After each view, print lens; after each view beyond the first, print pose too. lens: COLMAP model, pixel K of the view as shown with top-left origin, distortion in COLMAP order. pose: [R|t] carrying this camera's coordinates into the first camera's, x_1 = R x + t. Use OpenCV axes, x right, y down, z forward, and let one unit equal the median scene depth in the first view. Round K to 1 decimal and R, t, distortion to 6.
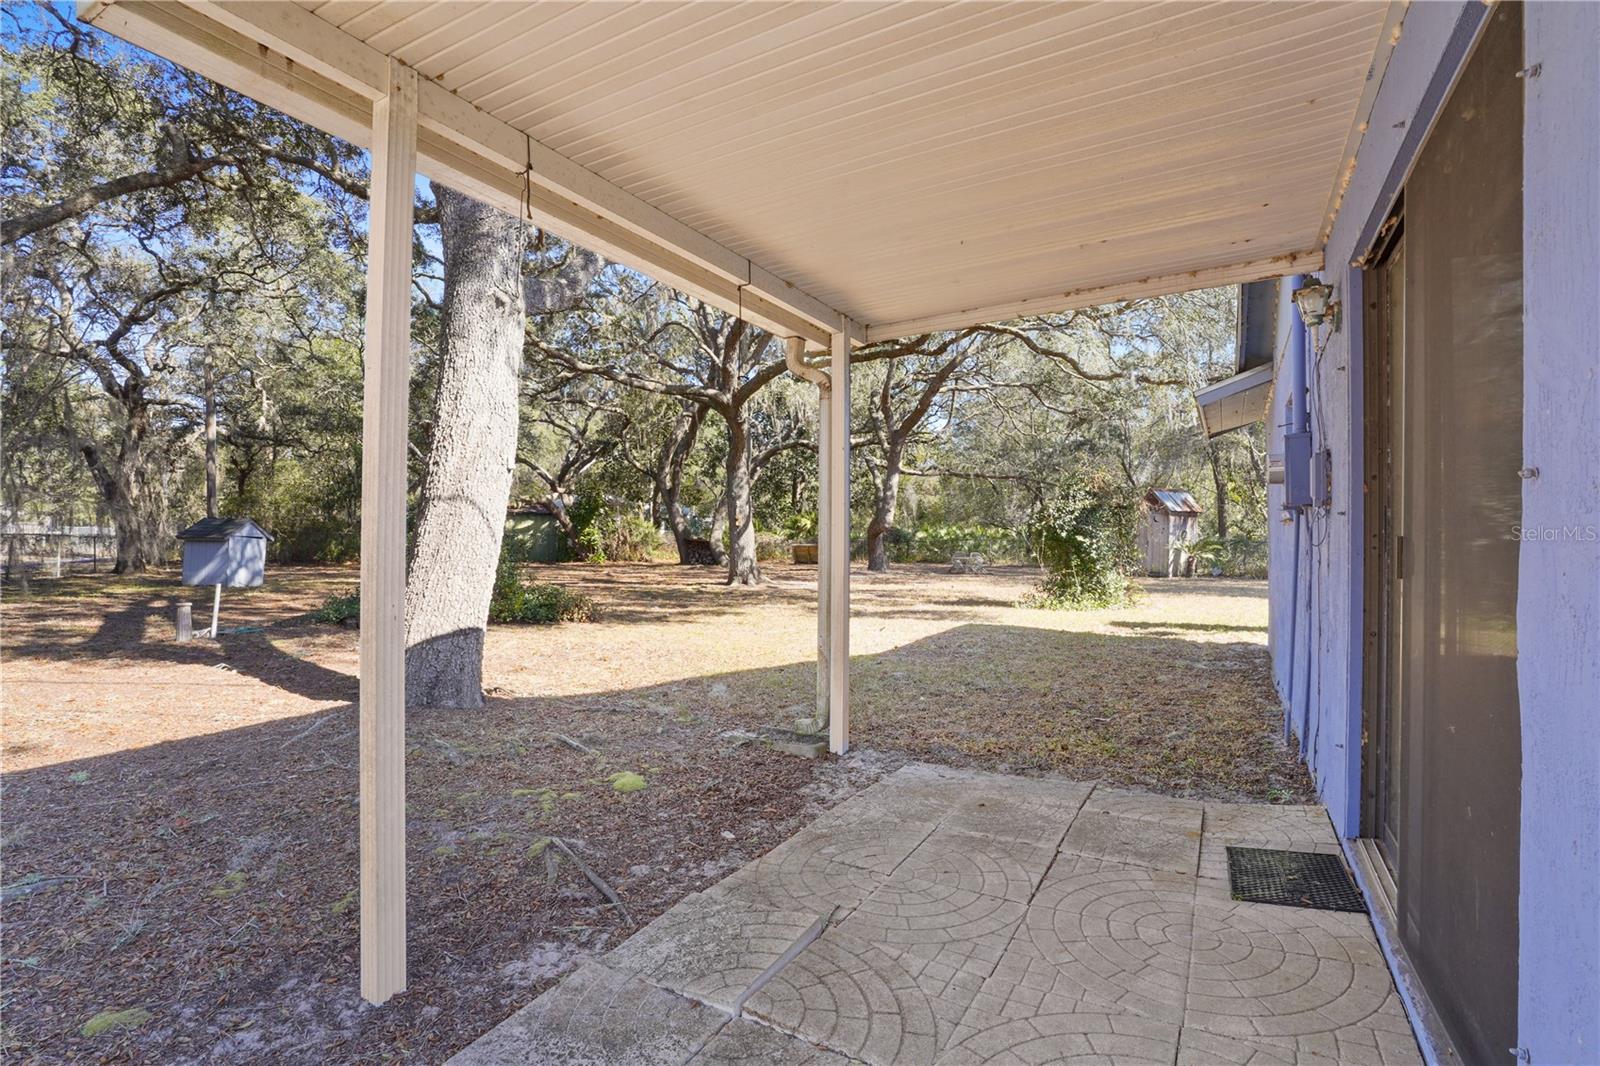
lens RADIAL K [[789.6, 0, 804.2], [0, 789.6, 543.3], [0, 0, 1]] dist [-0.075336, 0.035753]
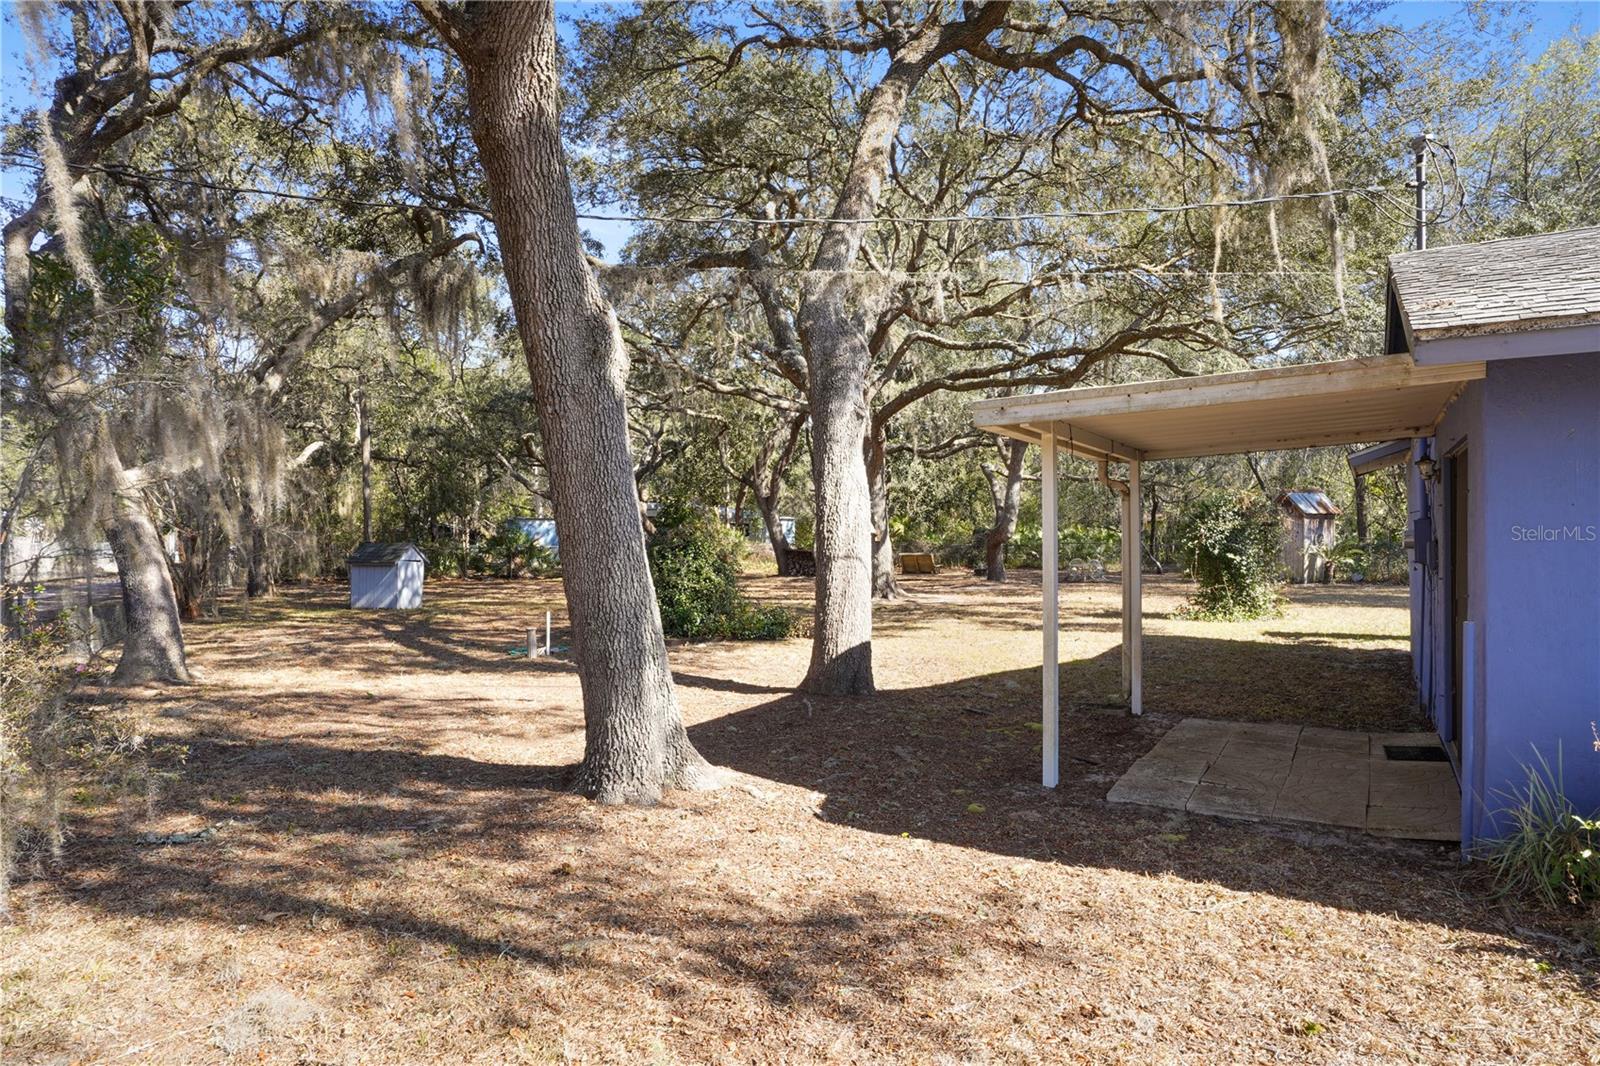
lens RADIAL K [[972.1, 0, 800.0], [0, 972.1, 533.0], [0, 0, 1]] dist [-0.000755, 0.001919]
pose [[0.999552, -0.014682, -0.026088, -0.214085], [0.014562, 0.999882, -0.004789, -0.040407], [0.026156, 0.004407, 0.999648, -0.376069]]
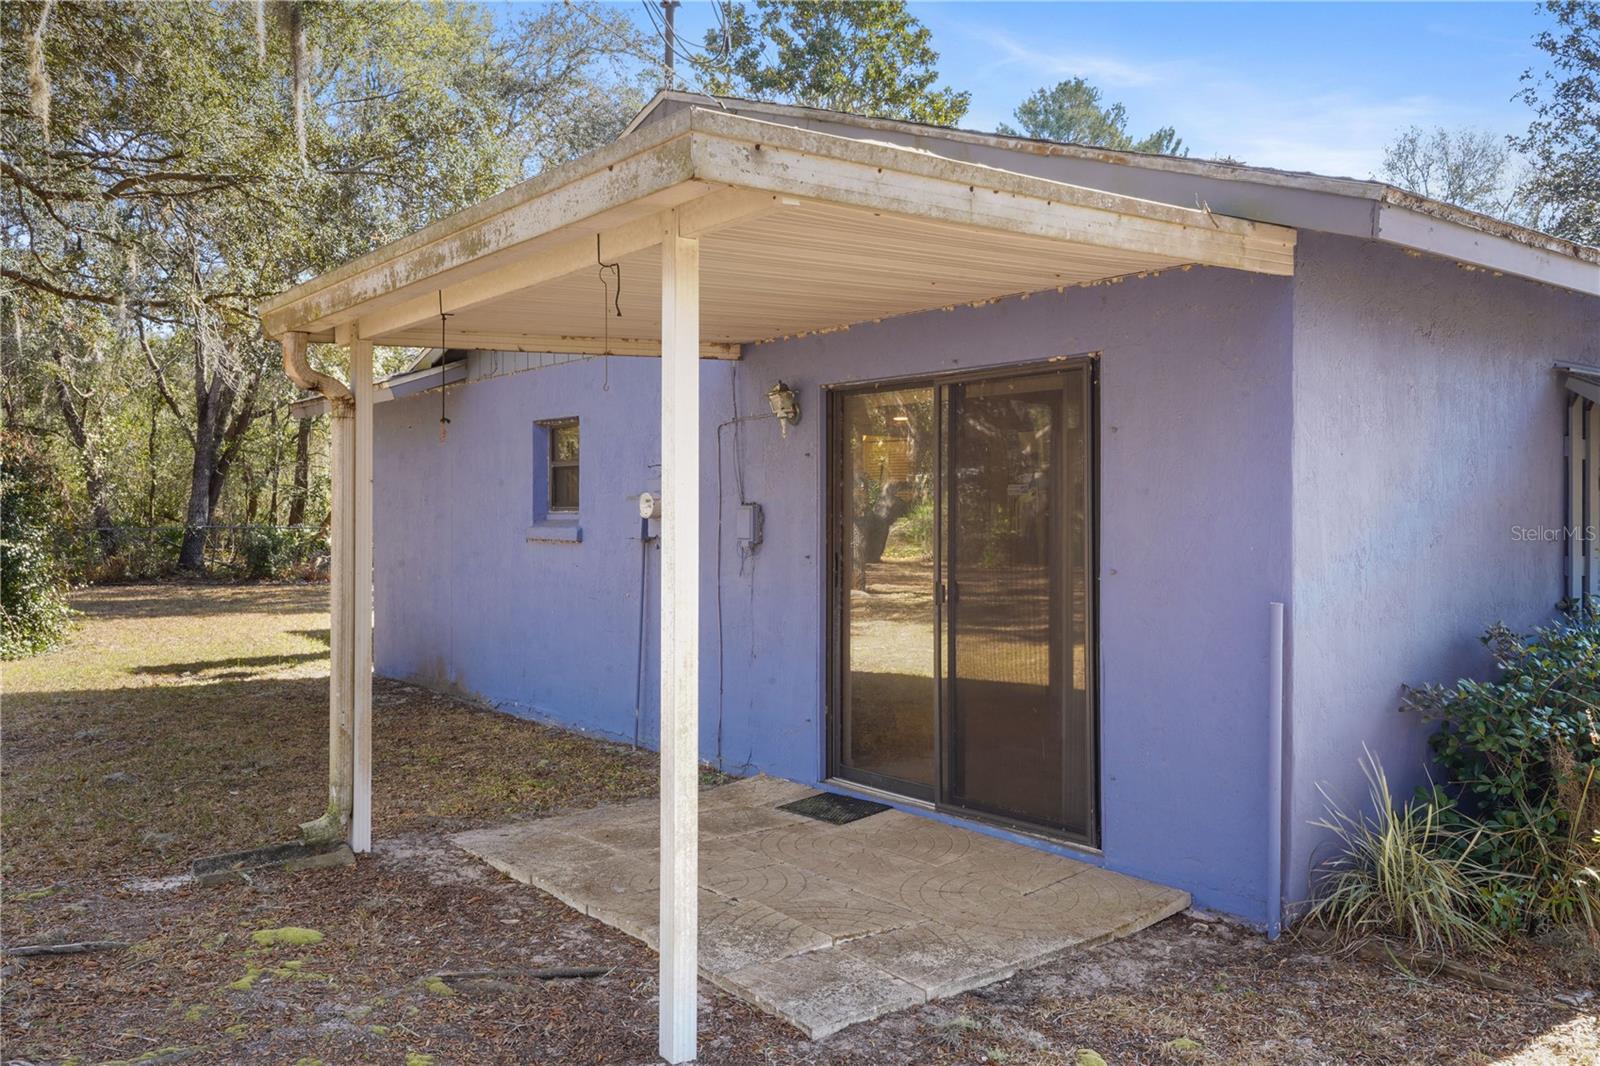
lens RADIAL K [[1302.0, 0, 804.4], [0, 1302.0, 530.2], [0, 0, 1]] dist [-0.005444, -0.001353]
pose [[0.369758, -0.020087, 0.928911, -0.367367], [0.005956, 0.999797, 0.019249, -0.032375], [-0.929109, -0.001585, 0.369802, 0.024806]]
